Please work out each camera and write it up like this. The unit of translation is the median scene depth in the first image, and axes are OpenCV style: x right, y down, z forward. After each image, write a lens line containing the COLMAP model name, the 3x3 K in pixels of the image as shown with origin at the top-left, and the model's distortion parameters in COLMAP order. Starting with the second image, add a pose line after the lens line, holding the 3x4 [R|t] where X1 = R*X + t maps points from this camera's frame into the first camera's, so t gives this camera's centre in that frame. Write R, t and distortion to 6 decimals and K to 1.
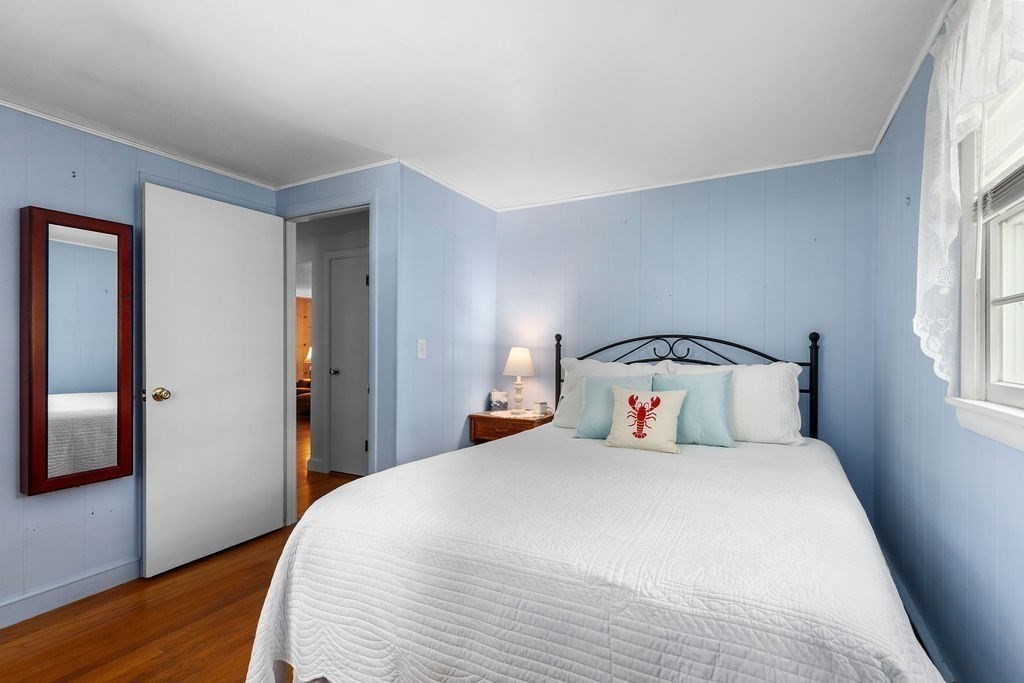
lens RADIAL K [[464.8, 0, 512.3], [0, 464.8, 347.5], [0, 0, 1]] dist [0.009126, -0.000760]
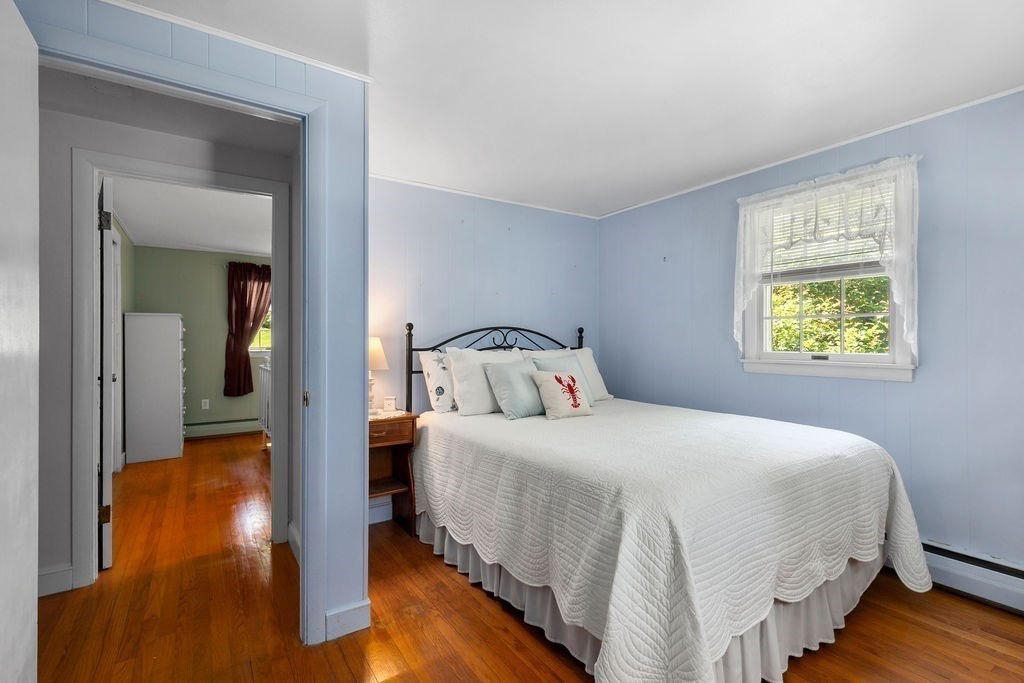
lens RADIAL K [[464.8, 0, 511.8], [0, 464.8, 342.7], [0, 0, 1]] dist [0.009126, -0.000760]
pose [[0.481445, -0.006031, 0.876456, -0.704361], [-0.001895, 0.999967, 0.007922, 0.004443], [-0.876474, -0.005475, 0.481417, 0.408115]]
